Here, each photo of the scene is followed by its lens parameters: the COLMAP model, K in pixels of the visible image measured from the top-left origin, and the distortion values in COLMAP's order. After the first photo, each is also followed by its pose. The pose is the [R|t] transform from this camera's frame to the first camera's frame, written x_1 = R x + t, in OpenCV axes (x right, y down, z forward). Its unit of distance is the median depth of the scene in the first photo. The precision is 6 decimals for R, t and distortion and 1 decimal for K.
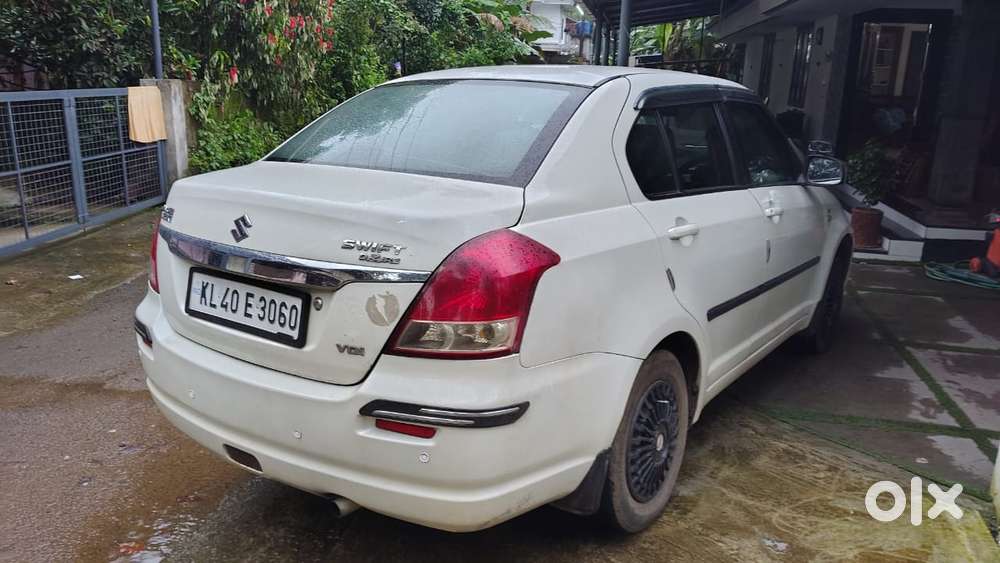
lens RADIAL K [[765.3, 0, 495.0], [0, 765.3, 277.8], [0, 0, 1]] dist [0.022630, -0.051258]
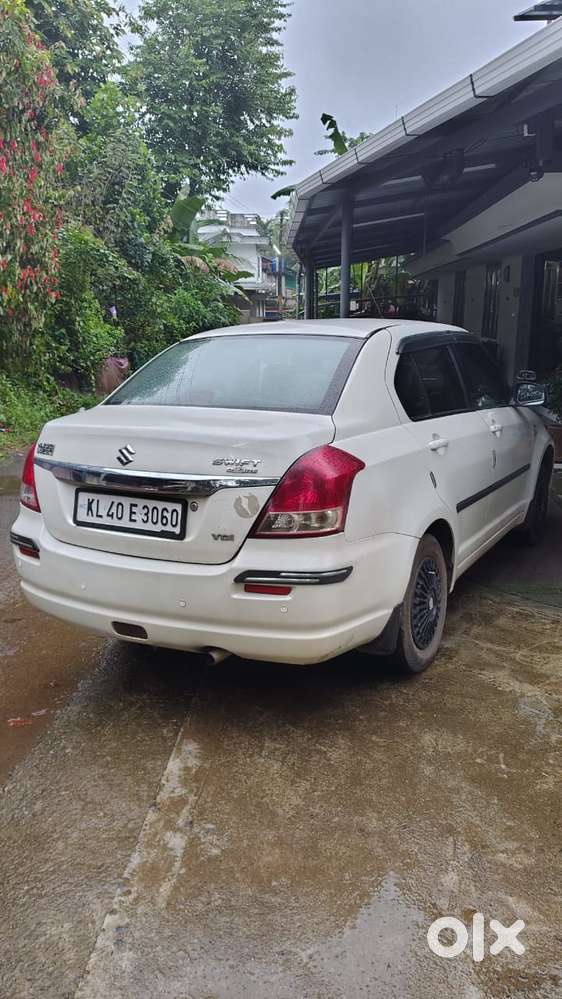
lens RADIAL K [[761.4, 0, 278.8], [0, 761.4, 498.9], [0, 0, 1]] dist [0.053963, -0.112089]
pose [[0.993199, -0.055805, 0.102182, -0.170217], [0.057684, 0.998214, -0.015518, 0.039224], [-0.101133, 0.021307, 0.994645, -0.289097]]
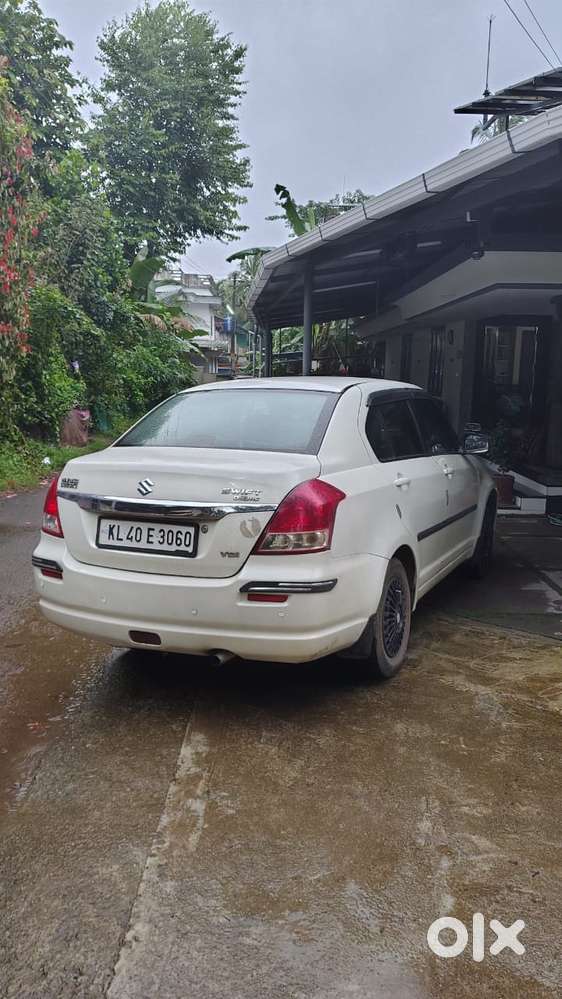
lens RADIAL K [[756.9, 0, 281.0], [0, 756.9, 499.5], [0, 0, 1]] dist [0.096638, -0.216360]
pose [[0.983644, -0.045172, 0.174367, -0.272464], [0.060116, 0.994868, -0.081391, 0.087440], [-0.169795, 0.090542, 0.981311, -0.484350]]
